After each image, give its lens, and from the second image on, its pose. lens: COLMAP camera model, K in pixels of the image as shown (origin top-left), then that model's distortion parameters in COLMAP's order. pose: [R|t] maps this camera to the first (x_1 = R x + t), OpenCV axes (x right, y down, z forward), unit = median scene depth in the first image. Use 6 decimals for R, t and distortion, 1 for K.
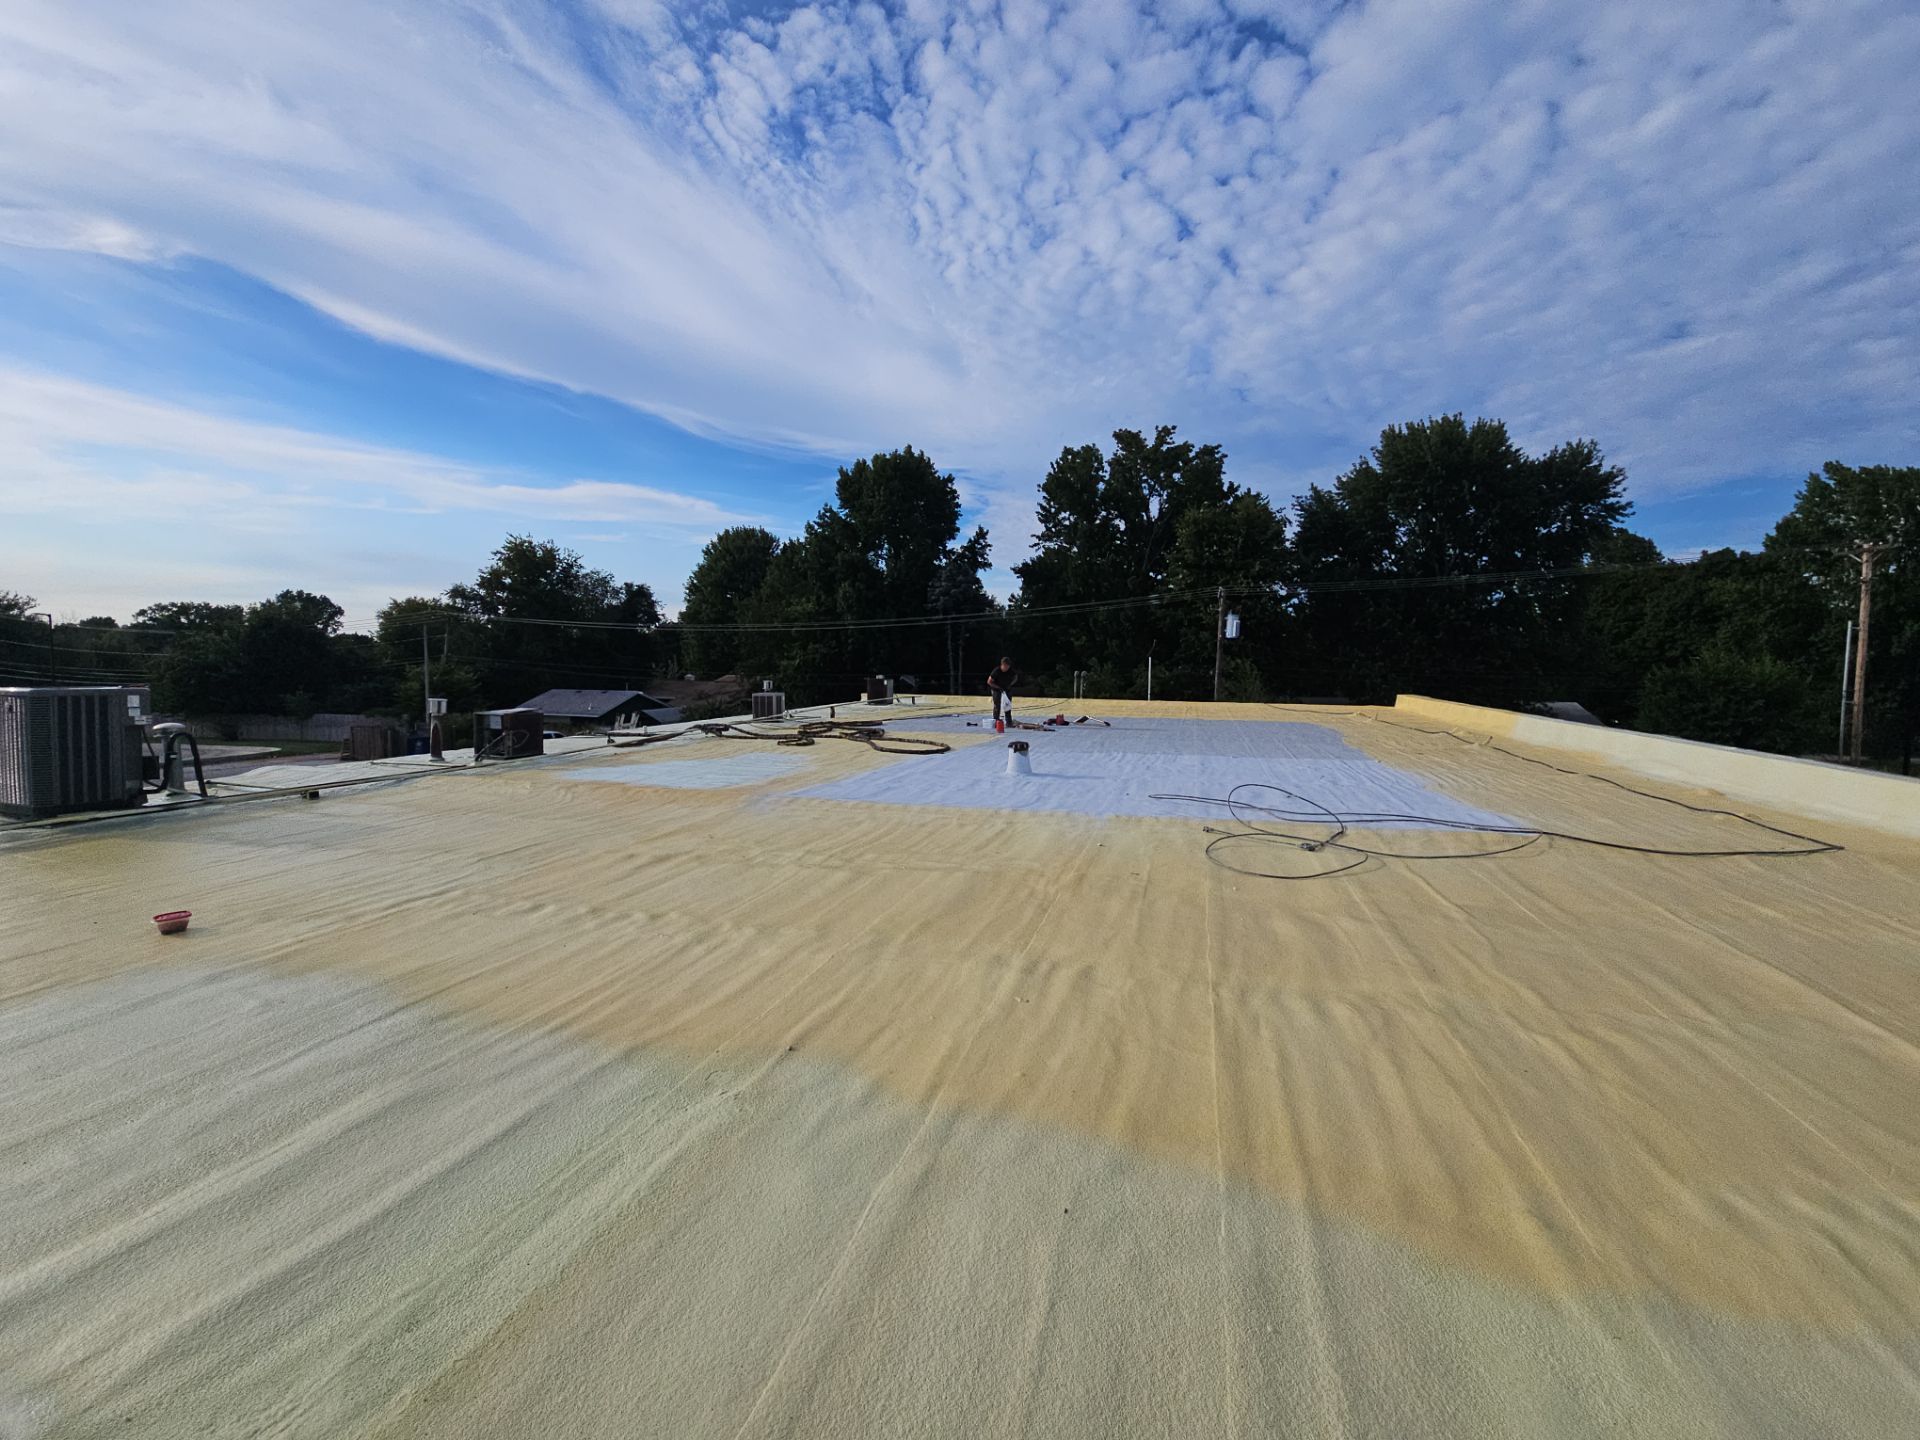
lens RADIAL K [[811.6, 0, 967.3], [0, 811.6, 703.7], [0, 0, 1]] dist [0.006465, -0.001373]
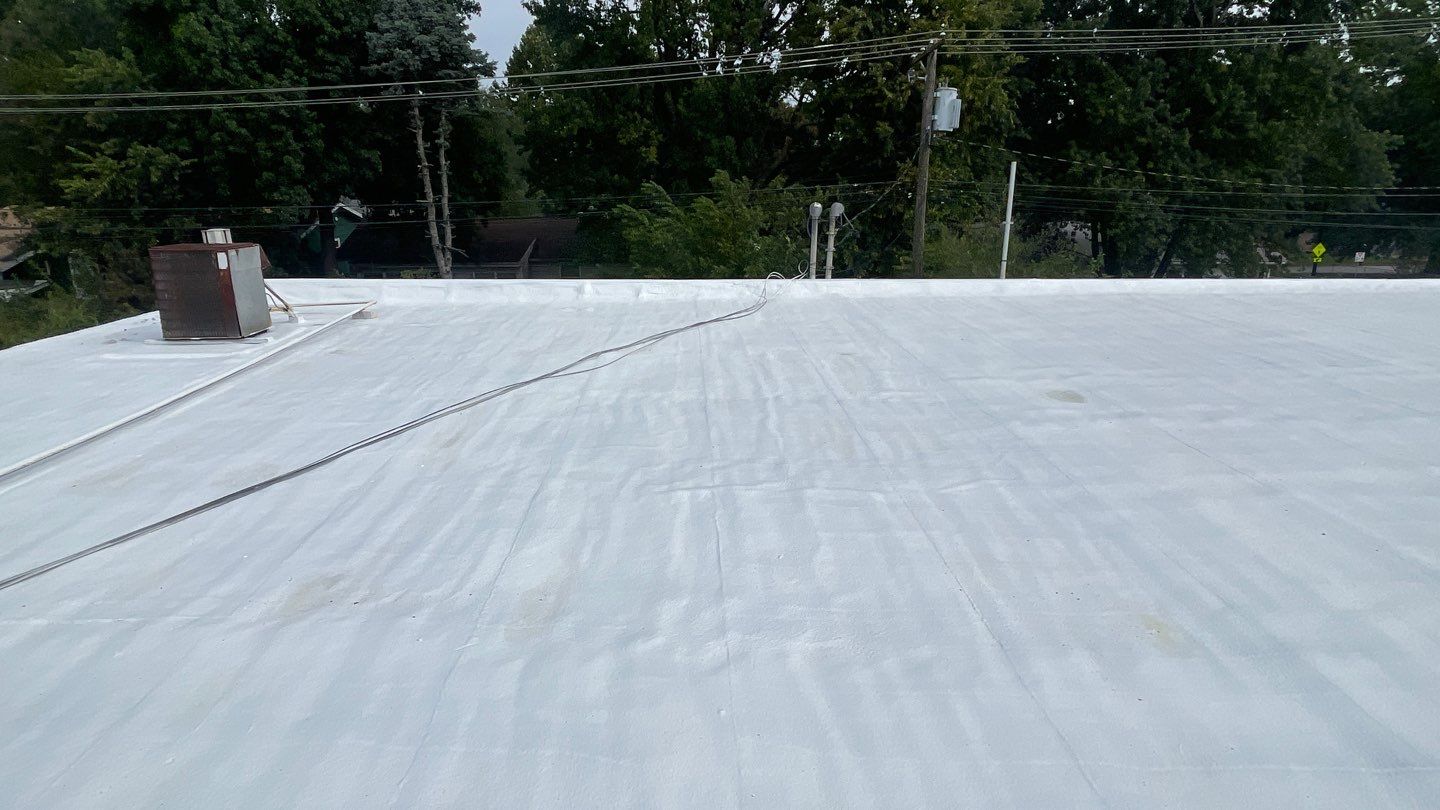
lens RADIAL K [[837.4, 0, 717.6], [0, 837.4, 408.2], [0, 0, 1]] dist [-0.015822, 0.005276]
pose [[0.947467, -0.092238, 0.306265, -0.021186], [0.023091, 0.974744, 0.222129, -0.021052], [-0.319018, -0.203388, 0.925668, 0.384612]]
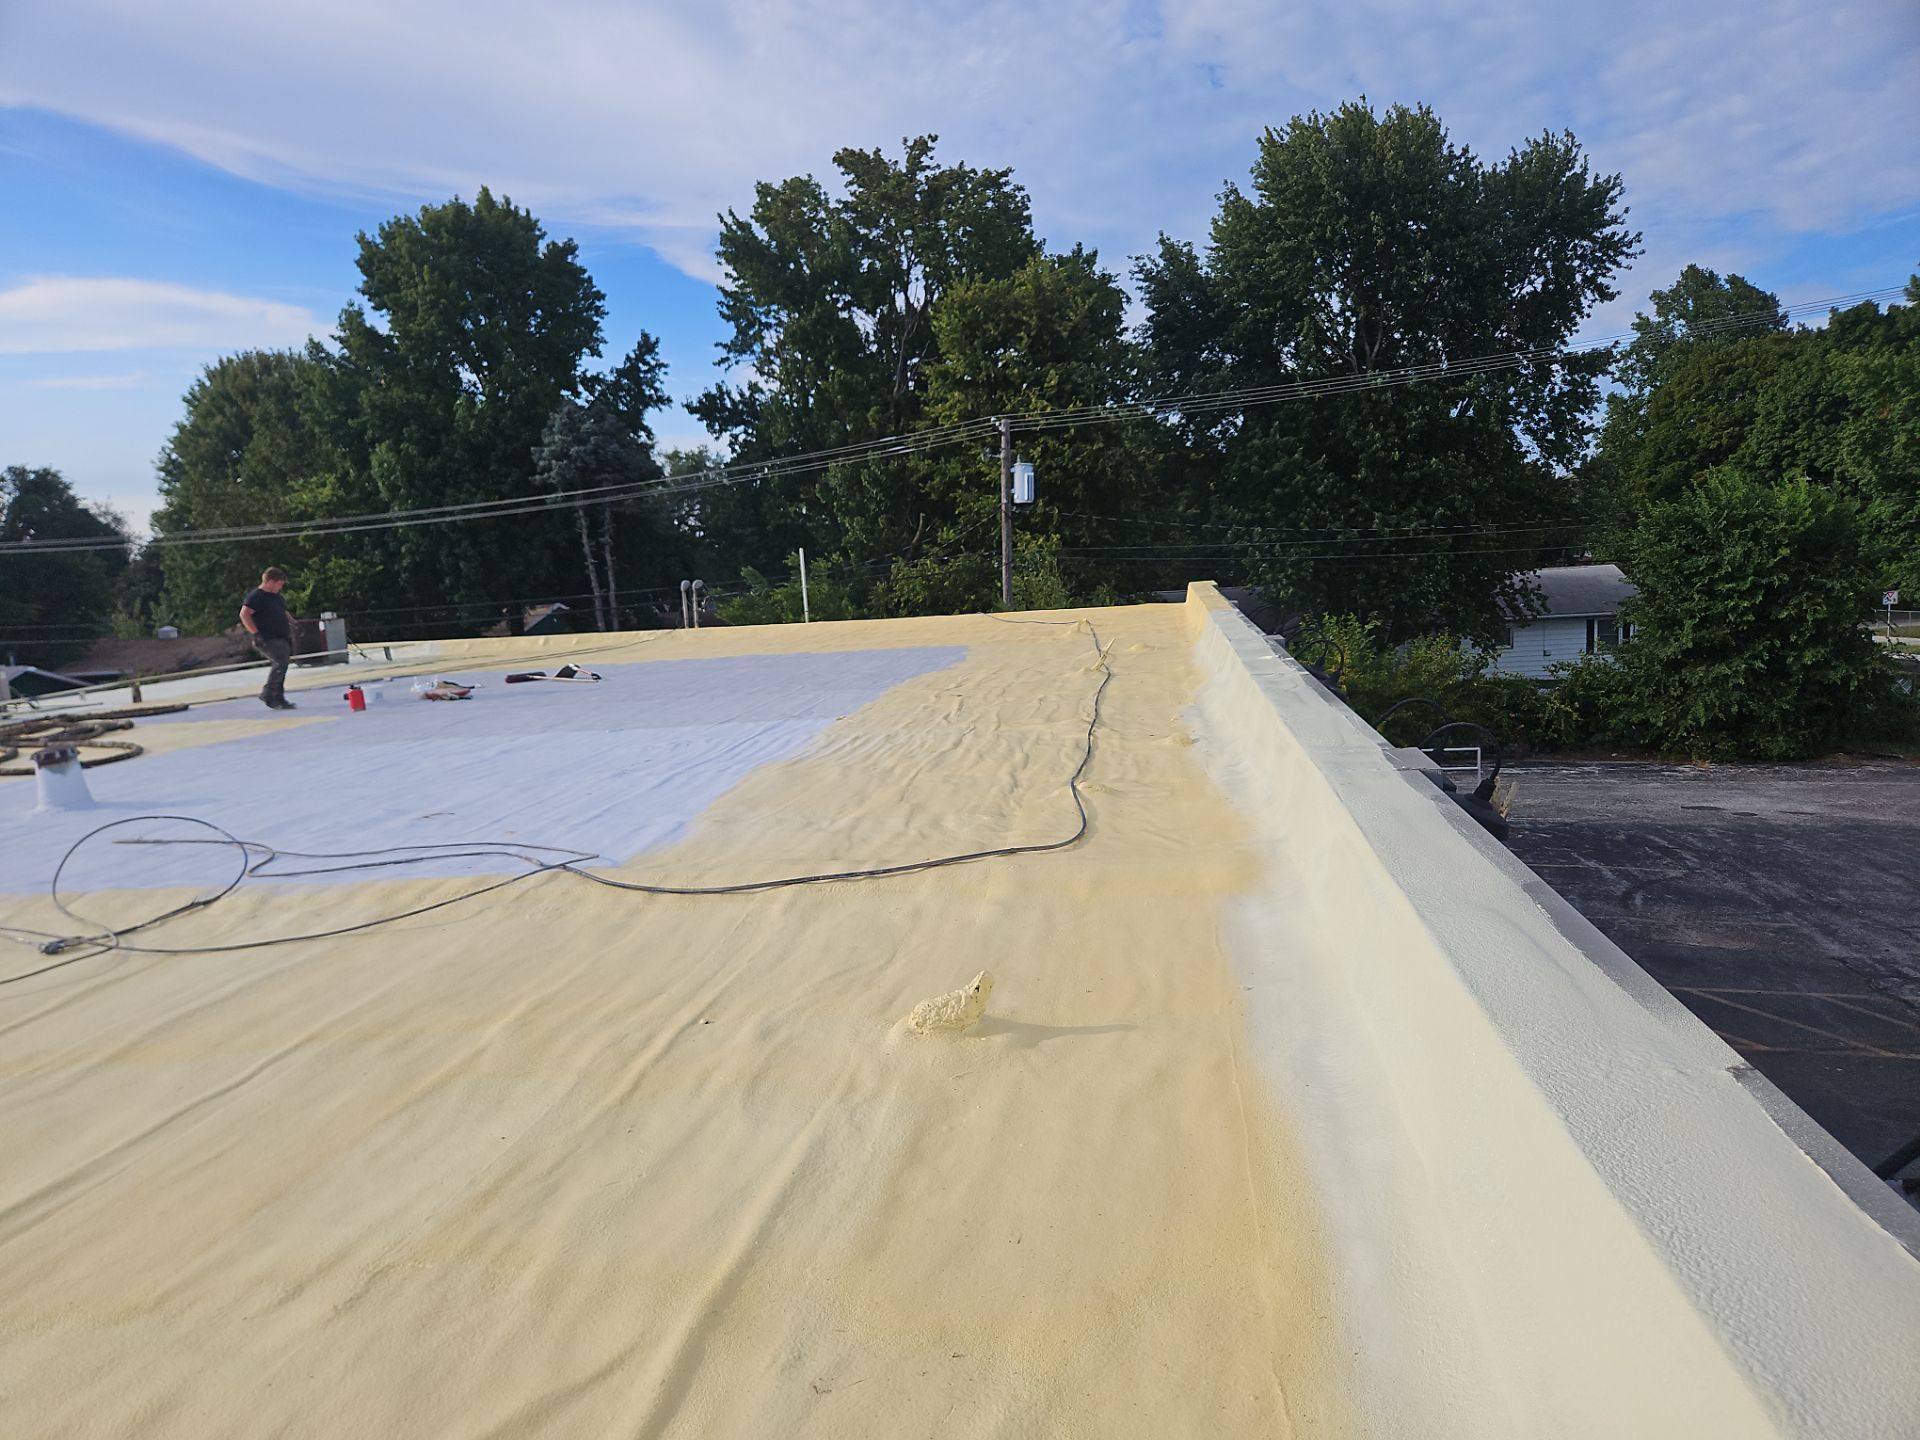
lens RADIAL K [[1342.2, 0, 970.2], [0, 1342.2, 755.2], [0, 0, 1]] dist [0.049911, -0.028755]
pose [[0.989840, -0.087871, 0.111779, 0.131645], [0.076940, 0.992147, 0.098609, 0.002663], [-0.119566, -0.089007, 0.988828, 0.001290]]
